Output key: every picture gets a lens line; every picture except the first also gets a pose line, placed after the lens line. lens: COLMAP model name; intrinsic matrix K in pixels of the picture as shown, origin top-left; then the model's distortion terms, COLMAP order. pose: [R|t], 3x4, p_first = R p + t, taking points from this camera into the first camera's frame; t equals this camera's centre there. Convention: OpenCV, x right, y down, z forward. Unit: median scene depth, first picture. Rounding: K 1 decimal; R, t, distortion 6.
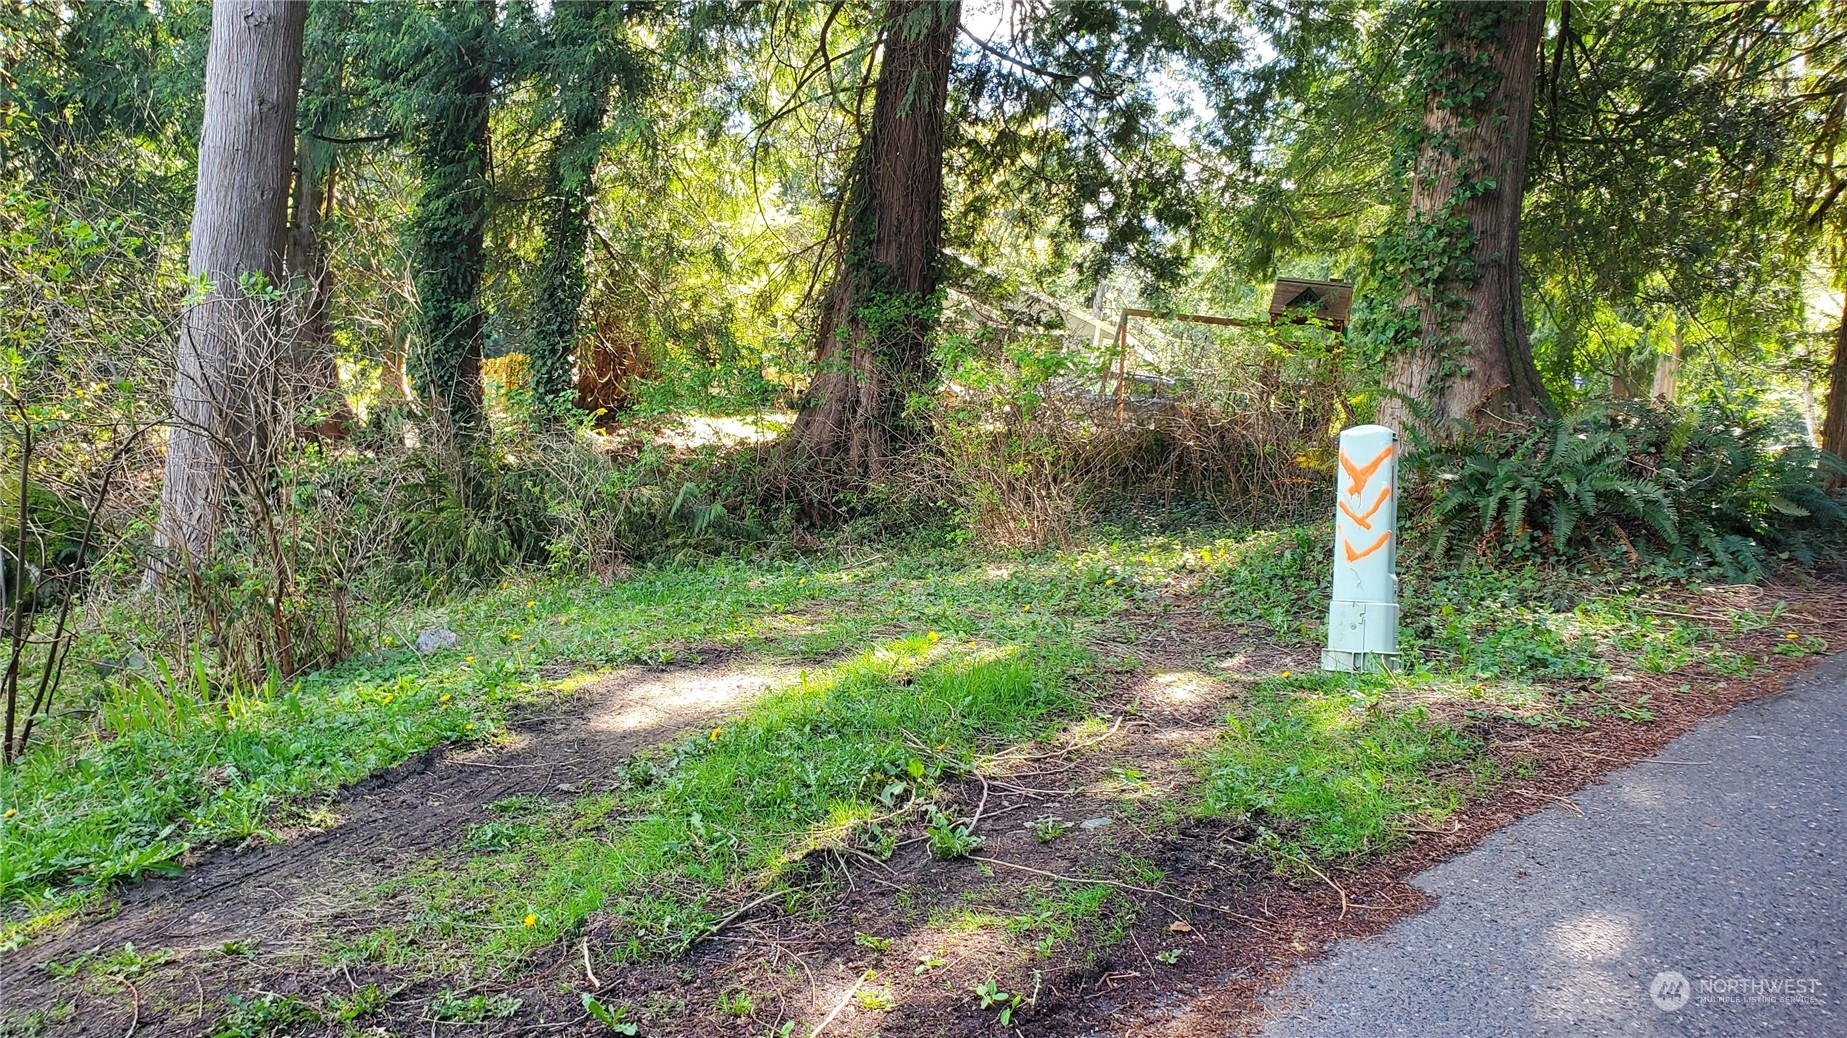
lens RADIAL K [[1429.7, 0, 923.5], [0, 1429.7, 519.0], [0, 0, 1]] dist [0.143048, -0.498433]
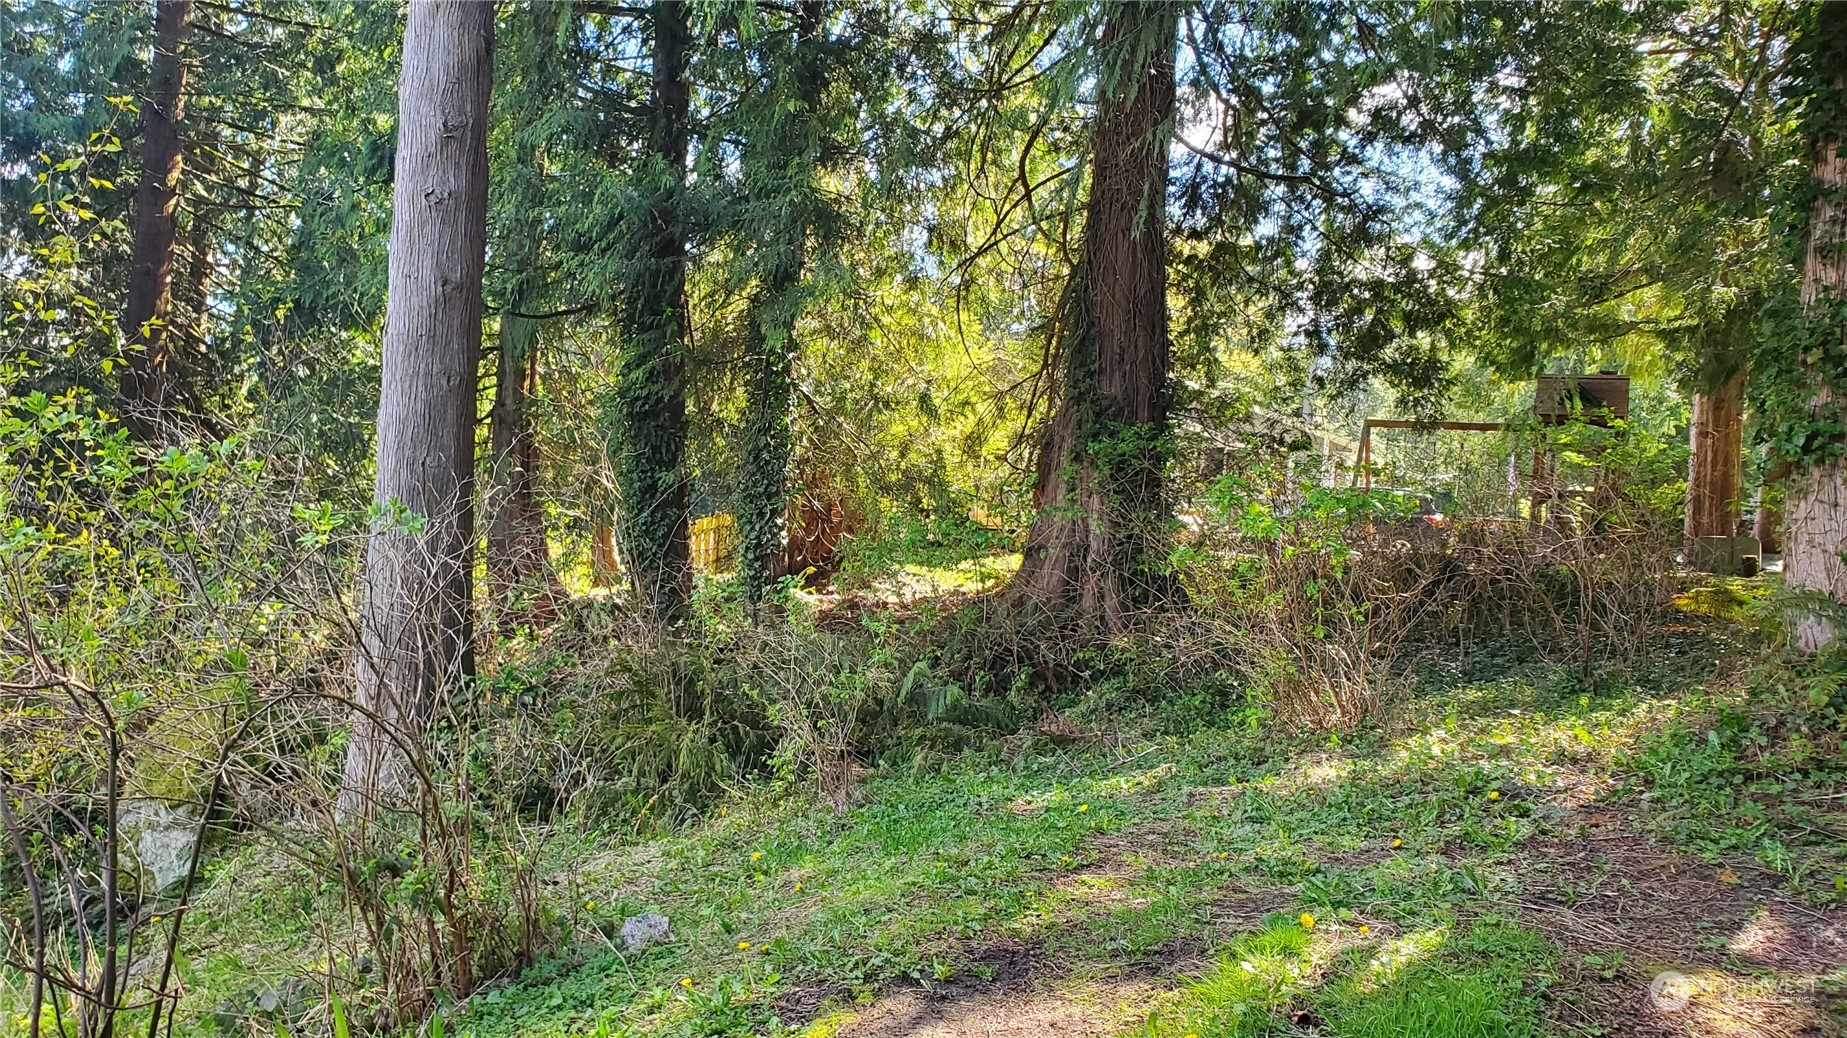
lens RADIAL K [[1418.2, 0, 922.9], [0, 1418.2, 509.6], [0, 0, 1]] dist [0.083482, -0.163624]
pose [[0.988617, -0.070581, -0.132871, -0.025924], [0.057946, 0.993628, -0.096674, -0.022857], [0.138848, 0.087874, 0.986407, 0.088748]]
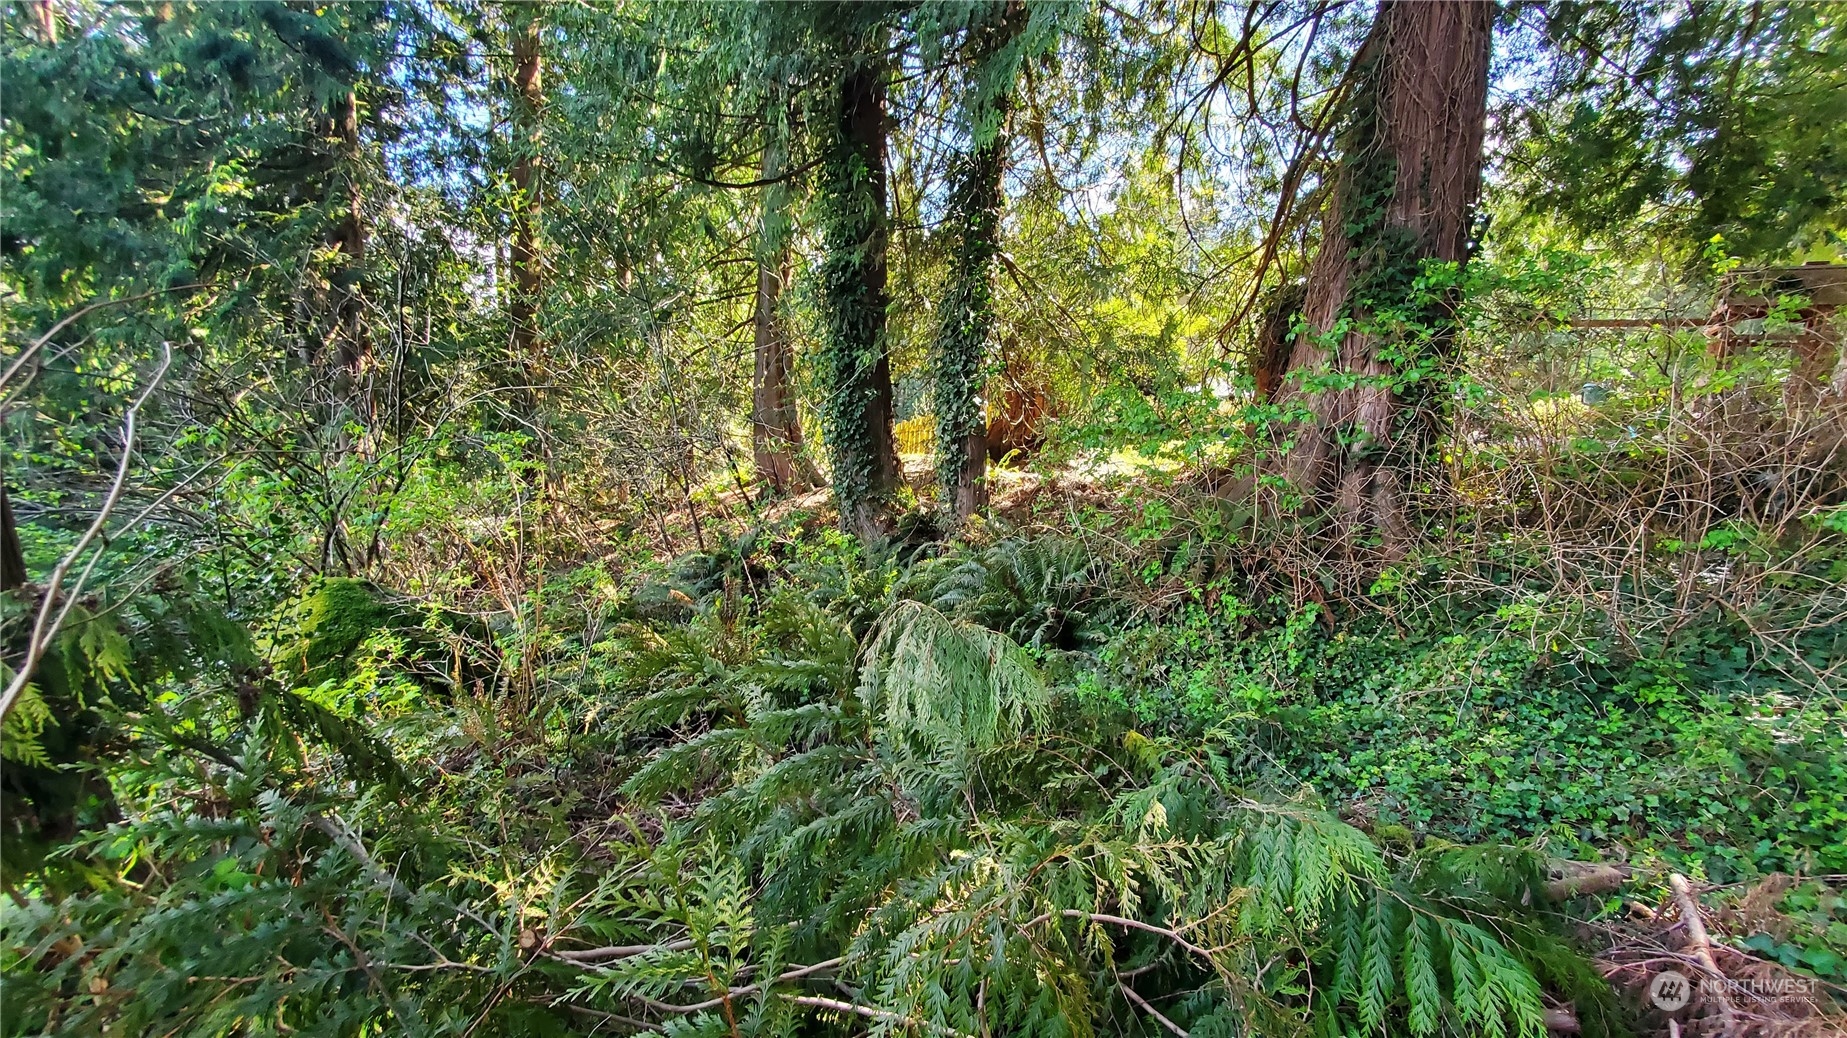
lens RADIAL K [[740.9, 0, 923.5], [0, 740.9, 519.0], [0, 0, 1]] dist [-0.000393, 0.000001]
pose [[0.938530, -0.019992, -0.344618, -0.121104], [0.033615, 0.998870, 0.033601, -0.055428], [0.343557, -0.043120, 0.938141, 0.560288]]
